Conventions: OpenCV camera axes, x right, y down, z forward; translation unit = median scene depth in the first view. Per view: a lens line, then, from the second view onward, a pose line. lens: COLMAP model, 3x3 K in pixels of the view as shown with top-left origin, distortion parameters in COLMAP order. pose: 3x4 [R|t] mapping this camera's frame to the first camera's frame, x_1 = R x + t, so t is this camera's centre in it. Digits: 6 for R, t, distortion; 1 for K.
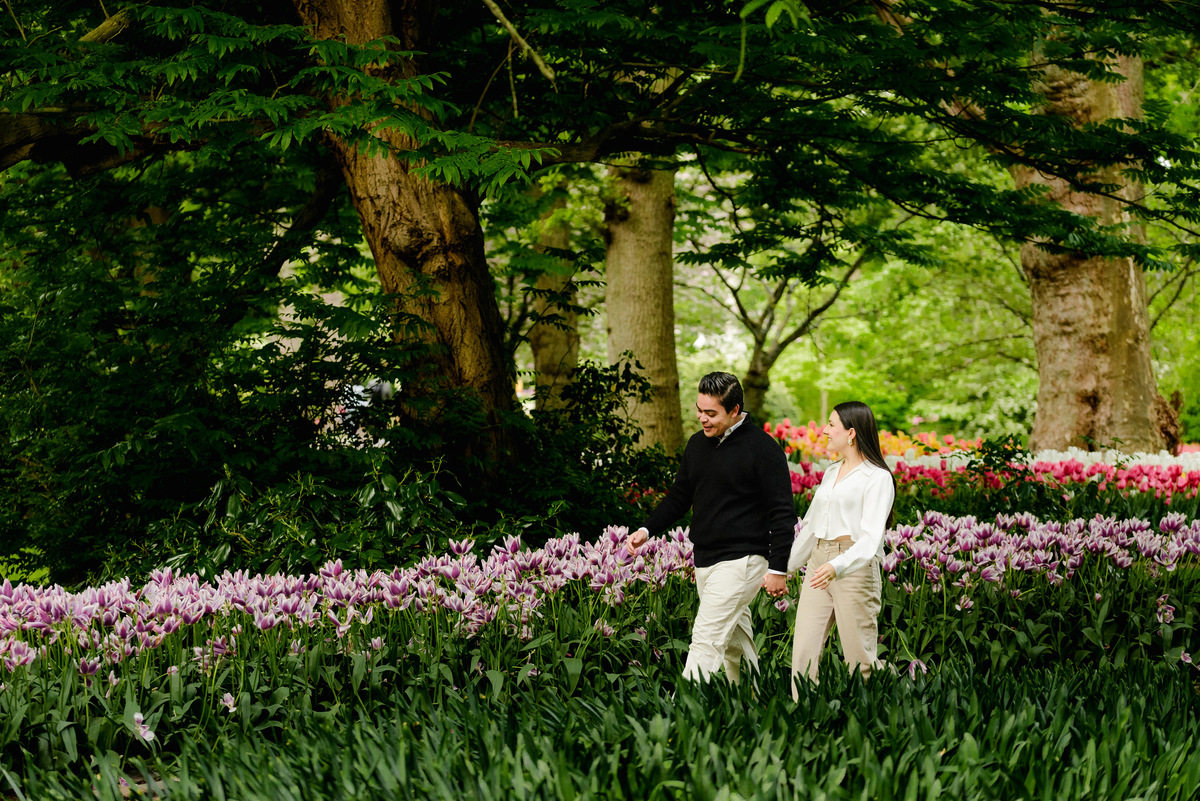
lens RADIAL K [[3480.8, 0, 606.7], [0, 3480.8, 385.9], [0, 0, 1]] dist [0.000111, 0.881365]
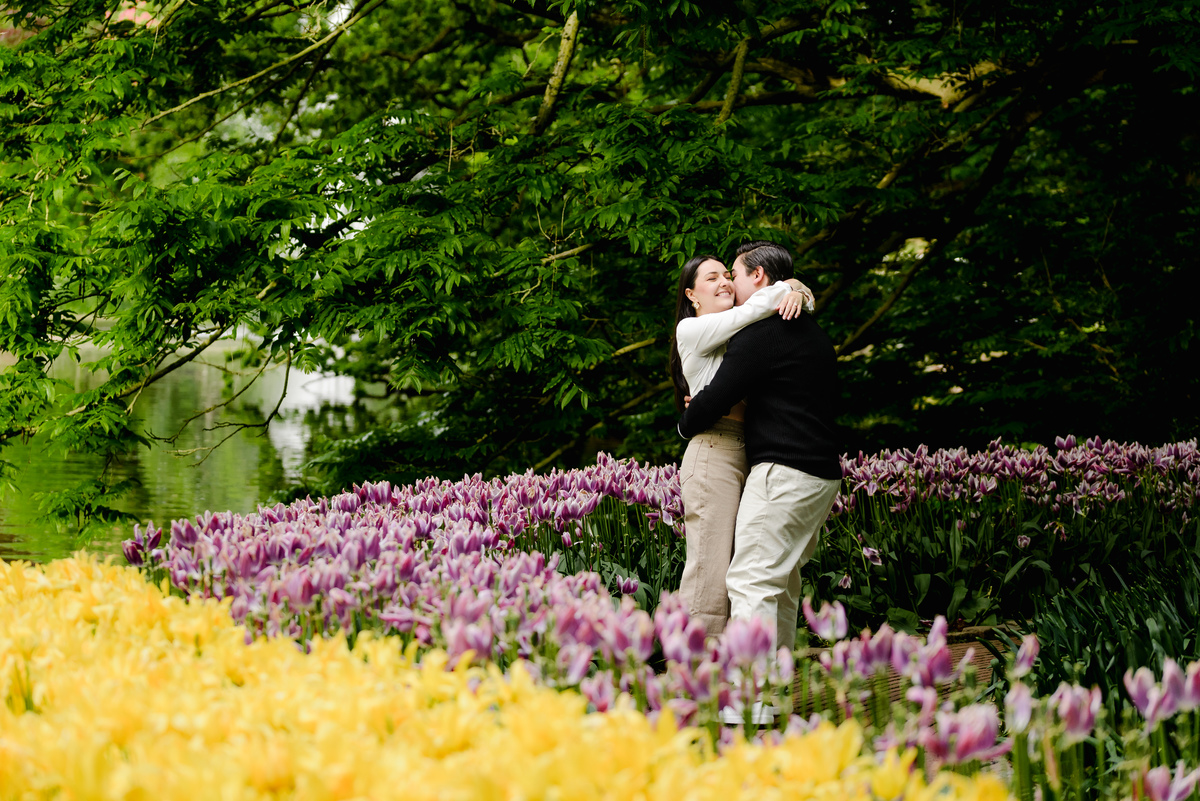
lens RADIAL K [[3480.8, 0, 606.7], [0, 3480.8, 385.9], [0, 0, 1]] dist [0.000111, 0.881365]
pose [[0.956347, 0.008255, -0.292118, 0.018444], [-0.000462, 0.999642, 0.026737, 0.005627], [0.292234, -0.025435, 0.956009, -0.208030]]
